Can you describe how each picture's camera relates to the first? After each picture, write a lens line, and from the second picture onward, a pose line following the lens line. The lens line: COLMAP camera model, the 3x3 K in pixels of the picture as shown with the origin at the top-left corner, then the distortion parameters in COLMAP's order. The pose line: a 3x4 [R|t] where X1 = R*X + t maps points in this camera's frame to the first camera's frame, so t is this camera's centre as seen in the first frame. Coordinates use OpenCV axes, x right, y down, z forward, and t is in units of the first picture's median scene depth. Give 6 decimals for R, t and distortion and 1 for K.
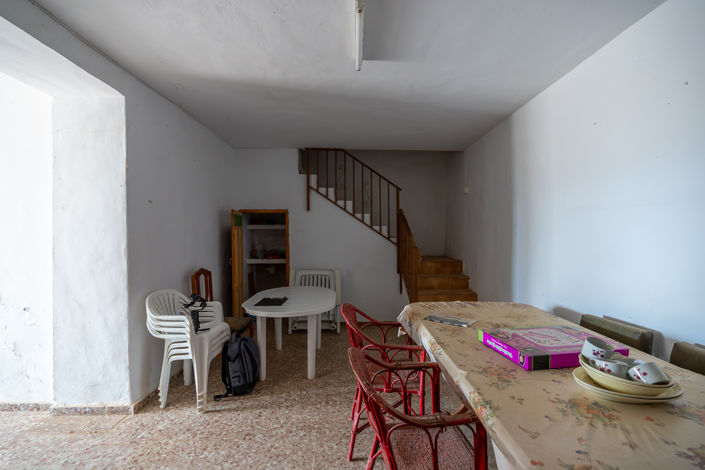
lens RADIAL K [[320.5, 0, 352.5], [0, 320.5, 235.0], [0, 0, 1]] dist [-0.004289, -0.000054]
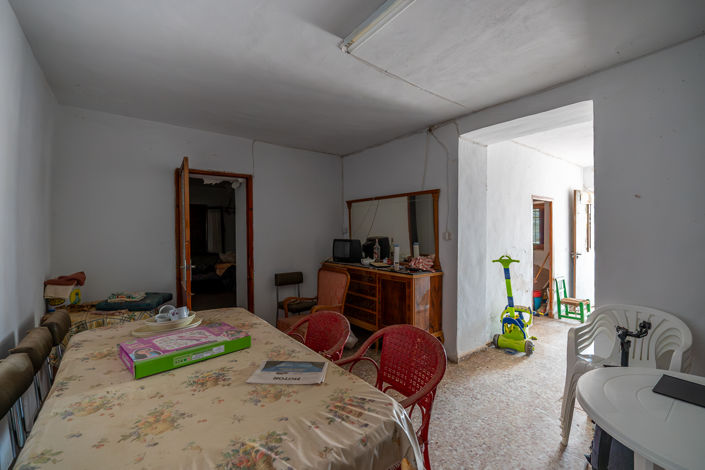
lens RADIAL K [[320.5, 0, 352.5], [0, 320.5, 235.0], [0, 0, 1]] dist [-0.004289, -0.000054]
pose [[-0.818682, 0.006131, -0.574215, 0.713527], [-0.001840, 0.999910, 0.013299, -0.024148], [0.574245, 0.011944, -0.818597, 2.008086]]
